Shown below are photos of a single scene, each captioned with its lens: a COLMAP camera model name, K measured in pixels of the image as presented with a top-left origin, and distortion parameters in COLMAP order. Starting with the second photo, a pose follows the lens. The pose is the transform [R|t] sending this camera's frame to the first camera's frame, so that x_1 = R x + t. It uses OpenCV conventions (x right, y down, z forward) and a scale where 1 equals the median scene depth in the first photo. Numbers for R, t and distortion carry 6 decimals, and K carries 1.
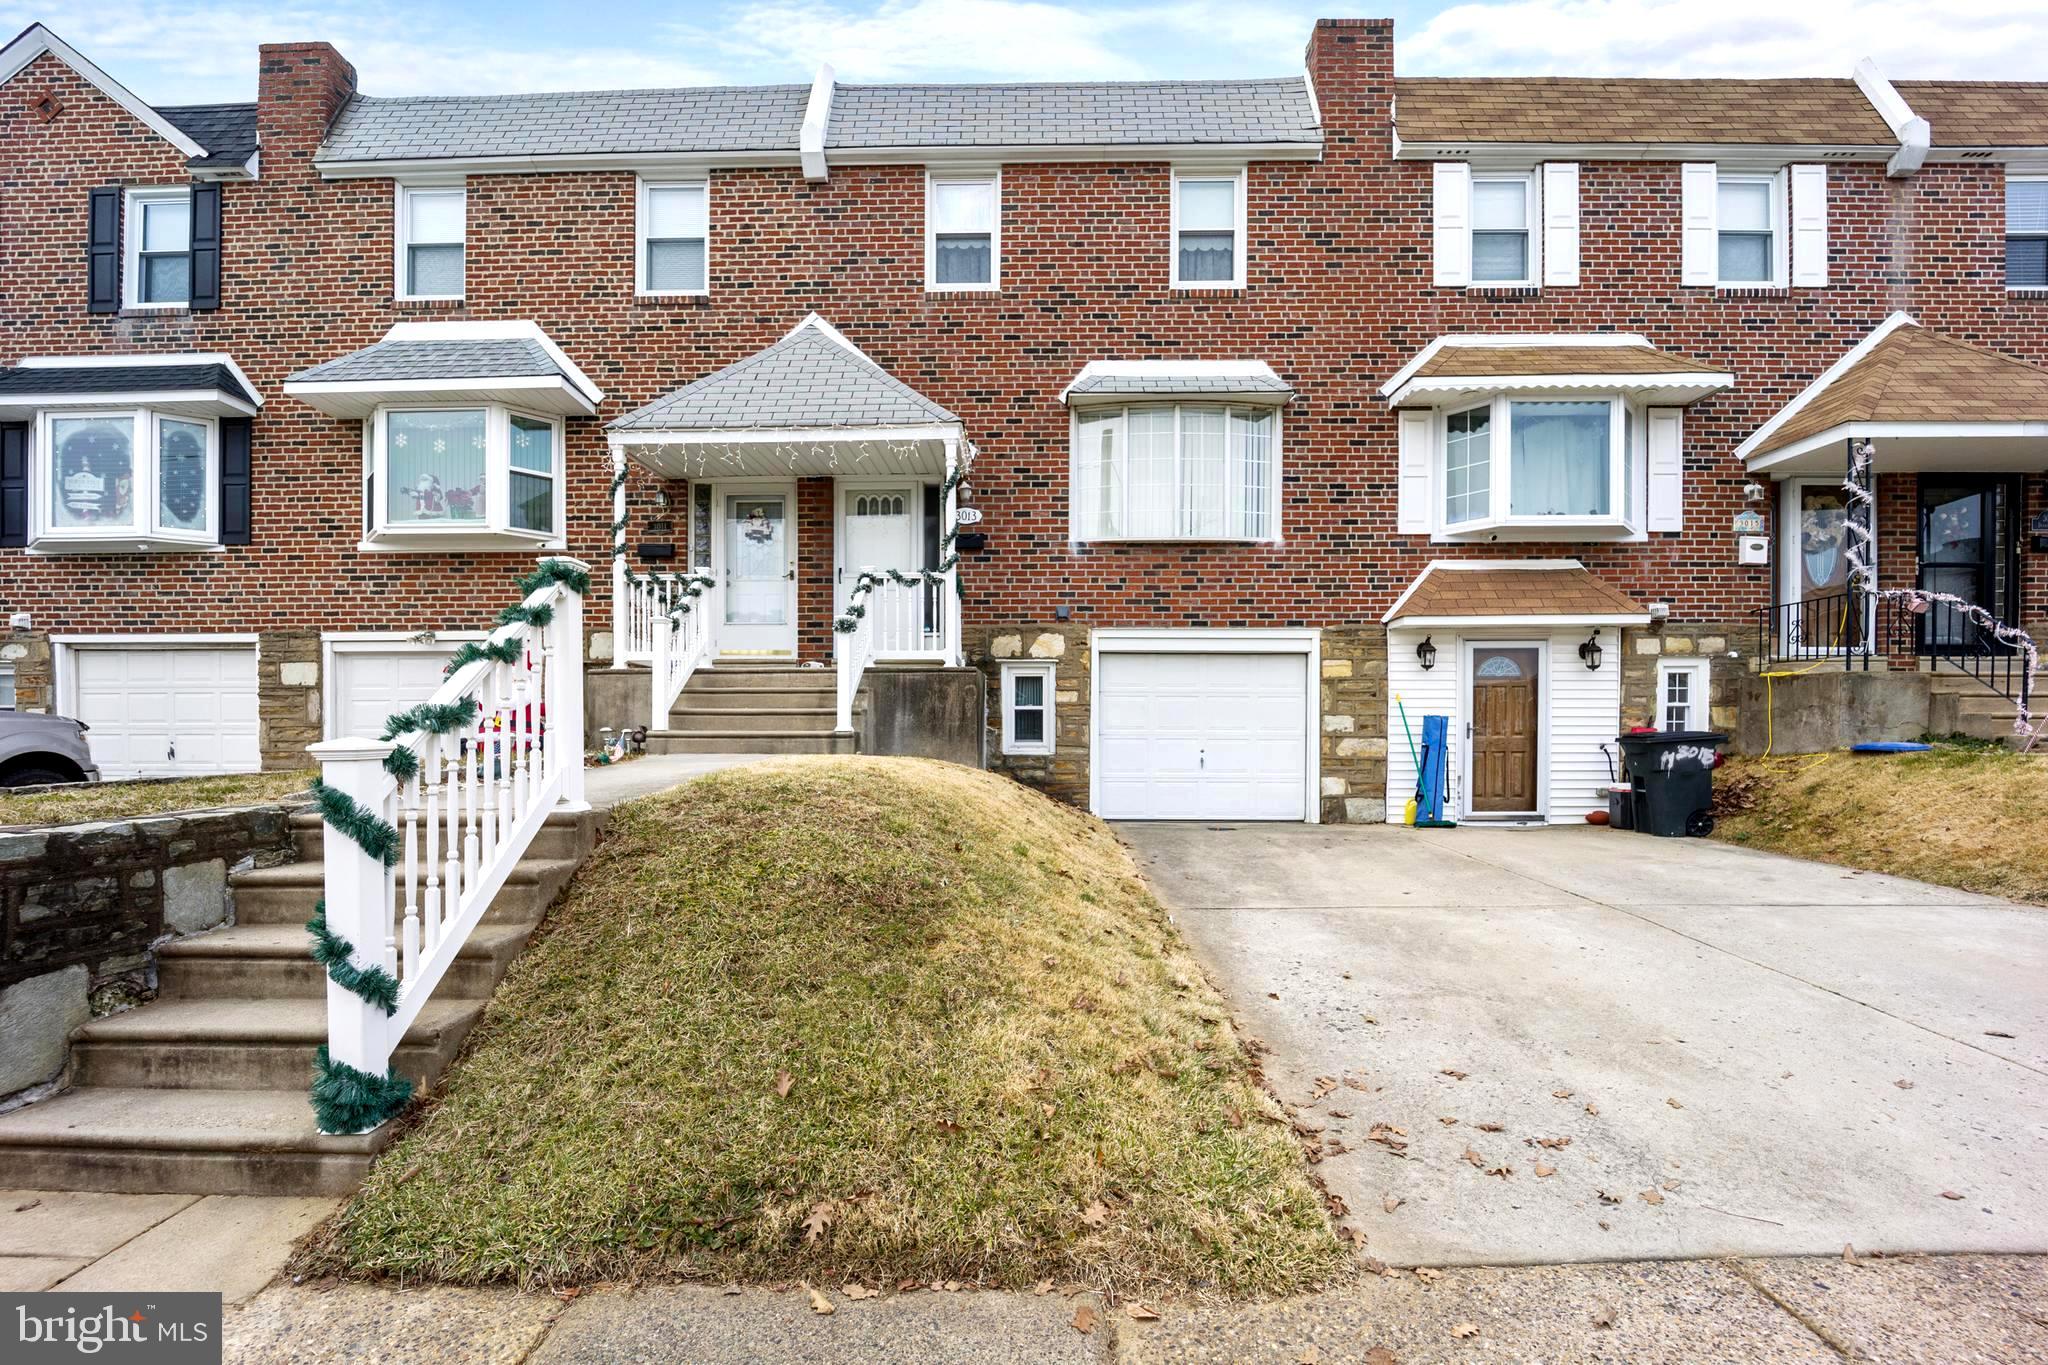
lens RADIAL K [[829.7, 0, 1037.7], [0, 829.7, 737.6], [0, 0, 1]] dist [-0.007743, -0.004770]
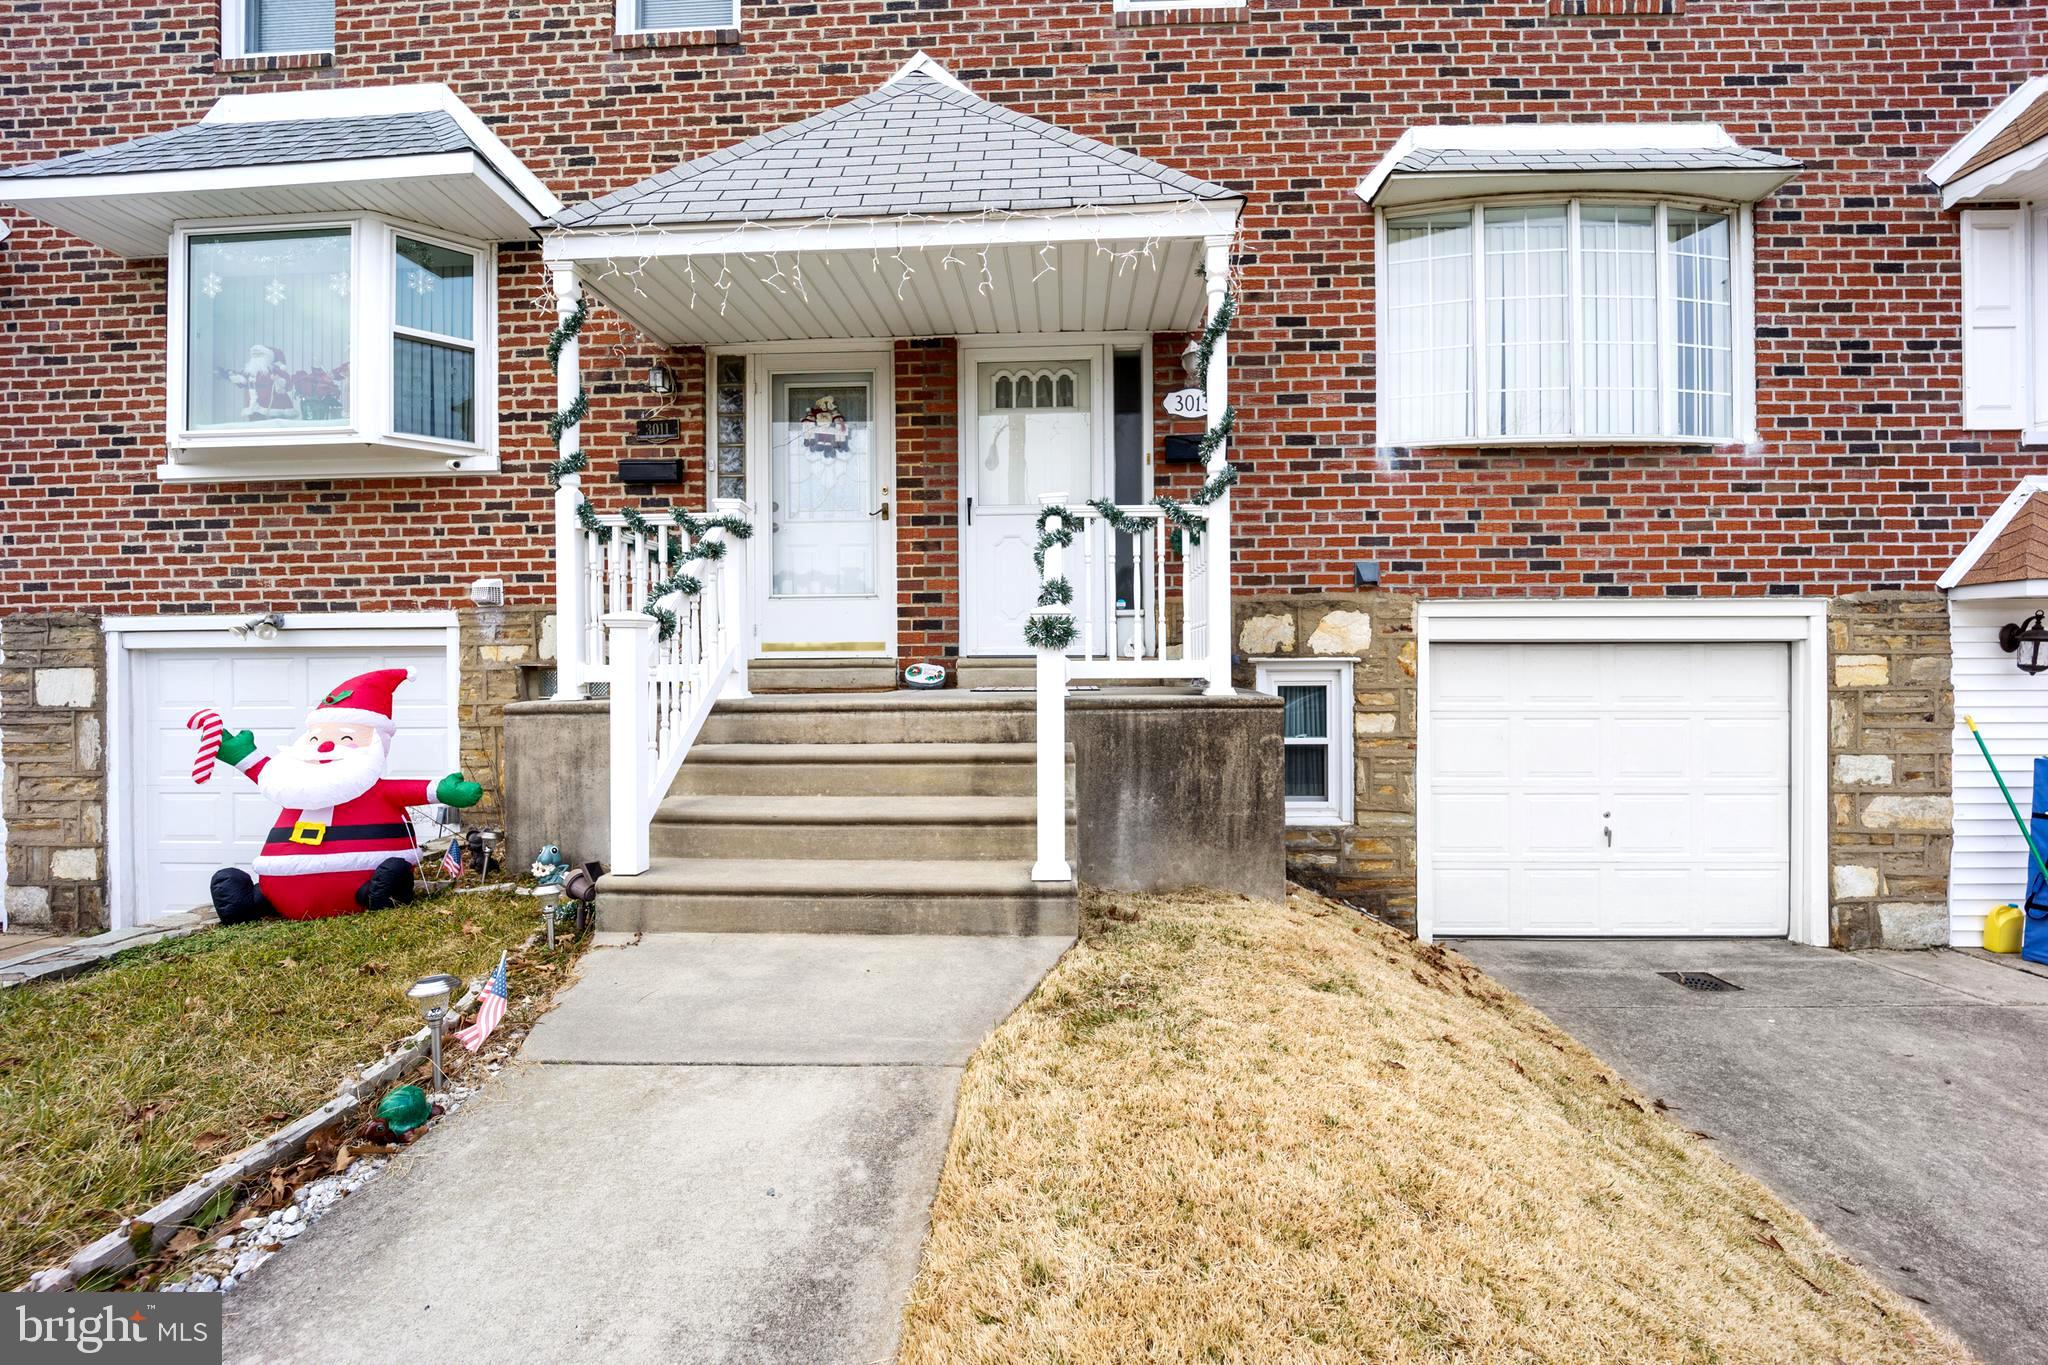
lens RADIAL K [[829.7, 0, 1055.5], [0, 829.7, 673.8], [0, 0, 1]] dist [-0.007743, -0.004770]
pose [[0.999629, -0.005382, -0.026713, -0.165572], [0.005527, 0.999971, 0.005328, -0.086618], [0.026683, -0.005474, 0.999629, 0.430987]]
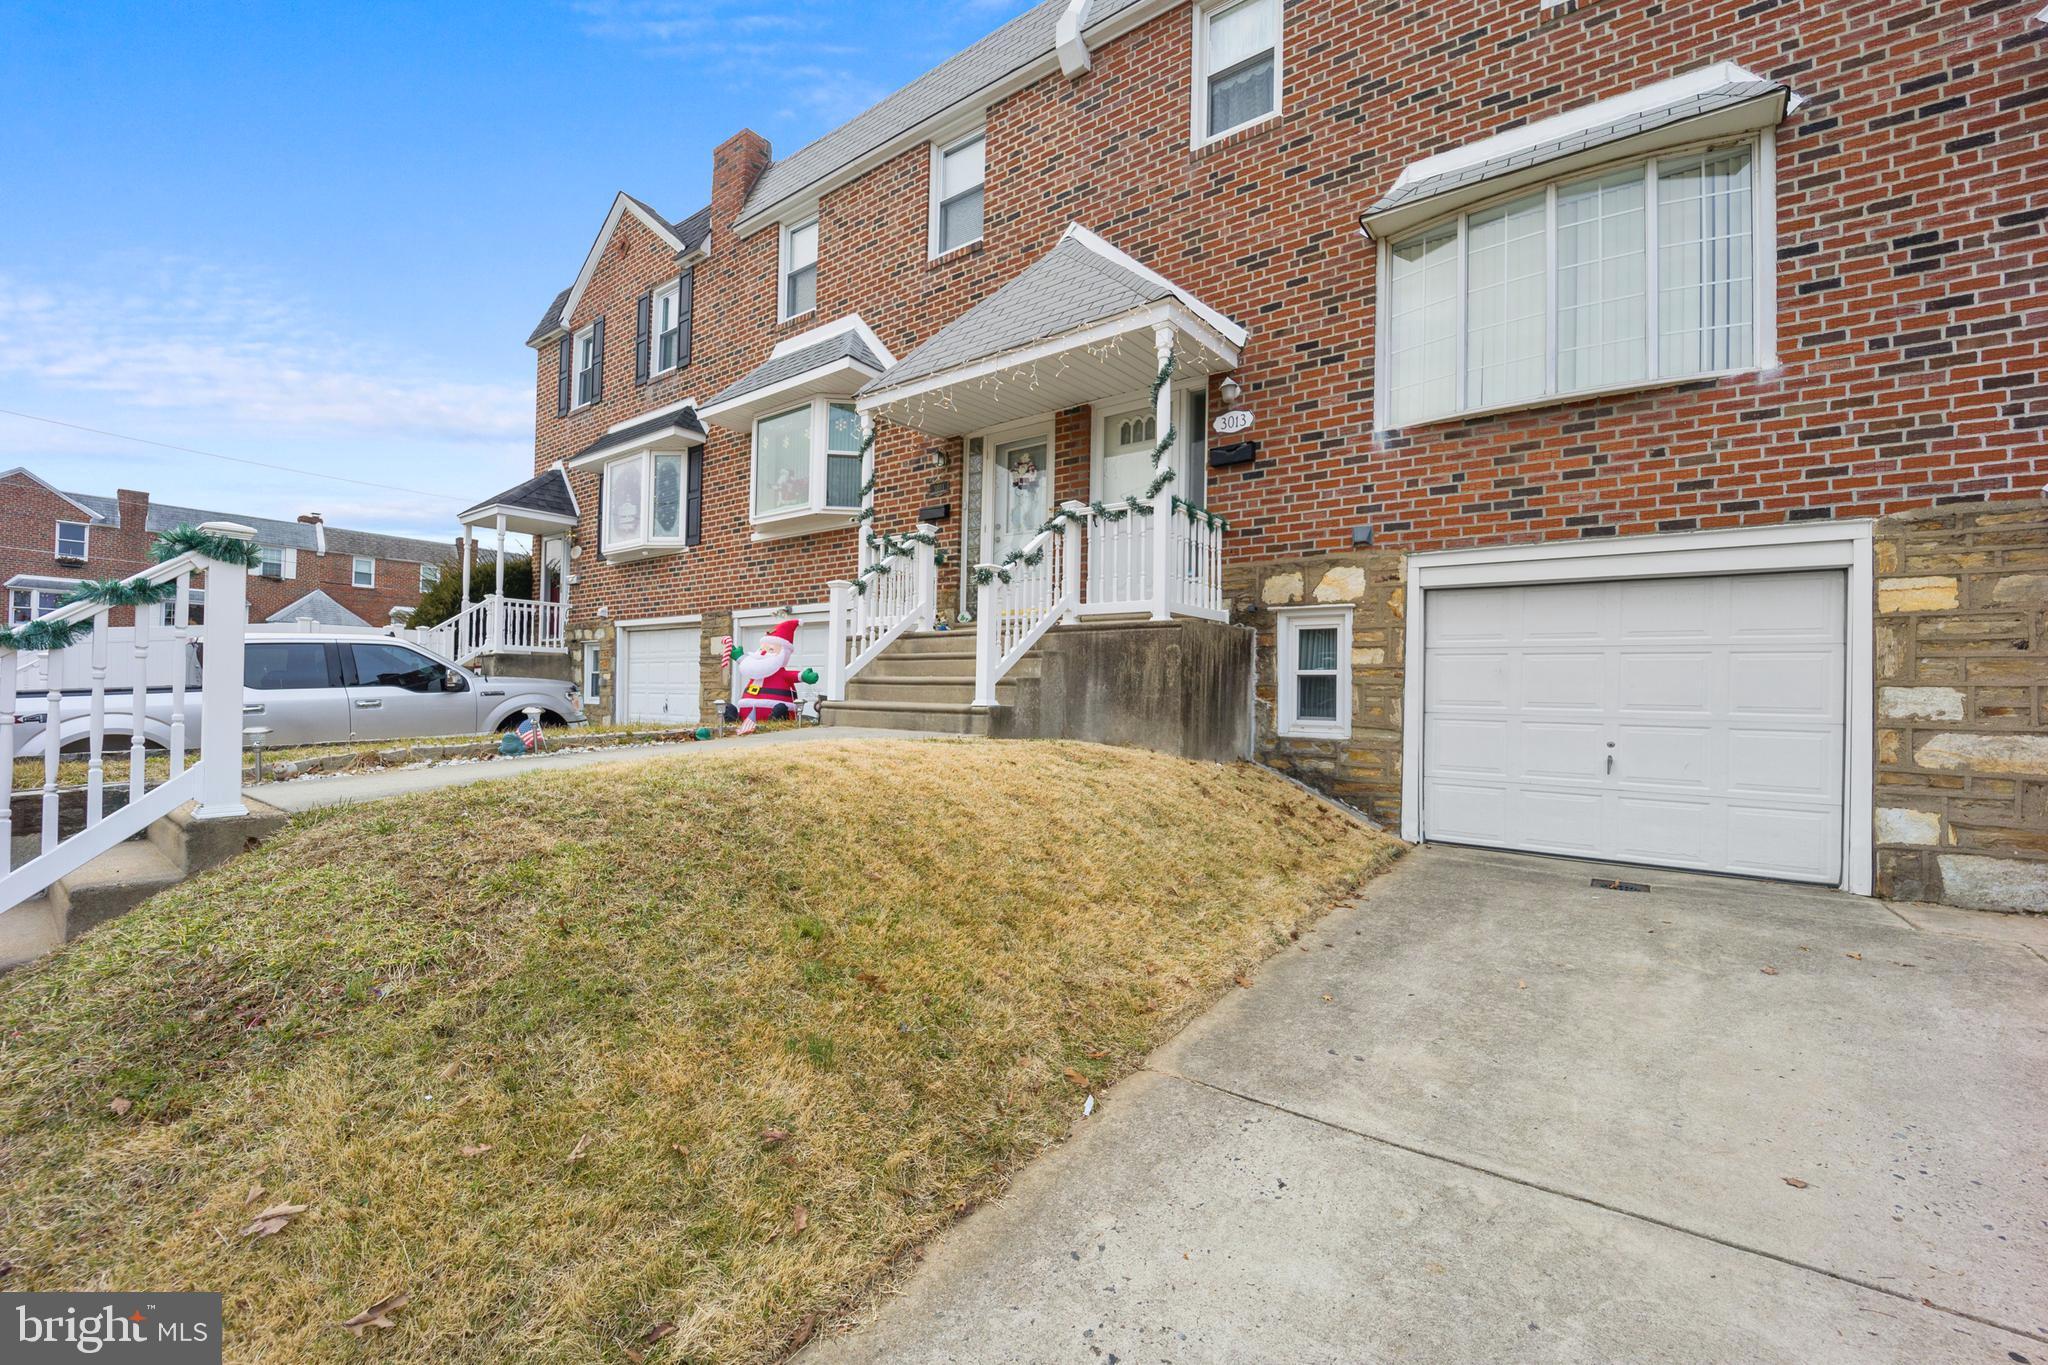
lens RADIAL K [[829.7, 0, 1044.8], [0, 829.7, 675.3], [0, 0, 1]] dist [-0.007743, -0.004770]
pose [[0.810434, 0.000356, -0.585830, 0.220091], [-0.012876, 0.999769, -0.017205, -0.018254], [0.585689, 0.021486, 0.810251, 0.282627]]
